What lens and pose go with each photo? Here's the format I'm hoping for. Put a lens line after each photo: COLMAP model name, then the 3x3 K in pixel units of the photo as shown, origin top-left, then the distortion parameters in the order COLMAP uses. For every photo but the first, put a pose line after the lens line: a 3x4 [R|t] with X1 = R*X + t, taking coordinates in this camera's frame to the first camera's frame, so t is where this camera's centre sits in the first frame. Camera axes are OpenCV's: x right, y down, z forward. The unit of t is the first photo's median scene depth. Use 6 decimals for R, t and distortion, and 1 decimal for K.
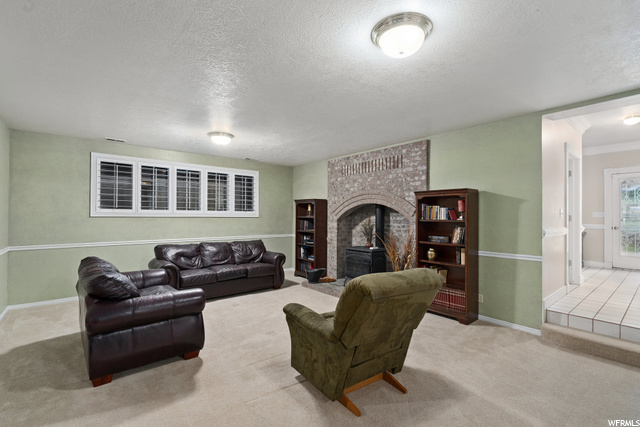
lens RADIAL K [[294.3, 0, 318.5], [0, 294.3, 213.8], [0, 0, 1]] dist [0.002502, -0.000112]
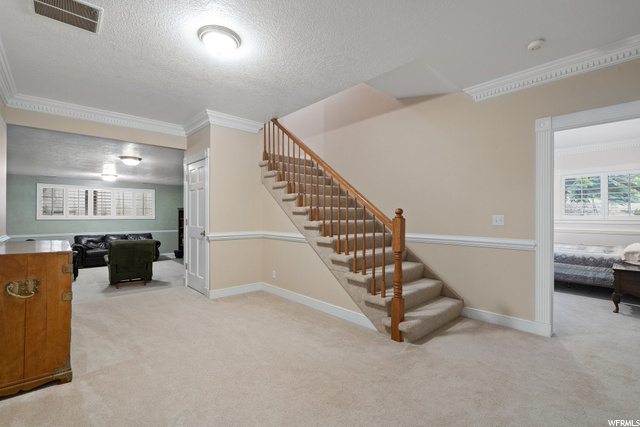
lens RADIAL K [[294.3, 0, 320.4], [0, 294.3, 212.4], [0, 0, 1]] dist [0.002502, -0.000112]
pose [[0.998421, -0.004800, 0.055976, 0.787168], [0.005051, 0.999978, -0.004339, -0.018492], [-0.055954, 0.004614, 0.998423, -0.818515]]
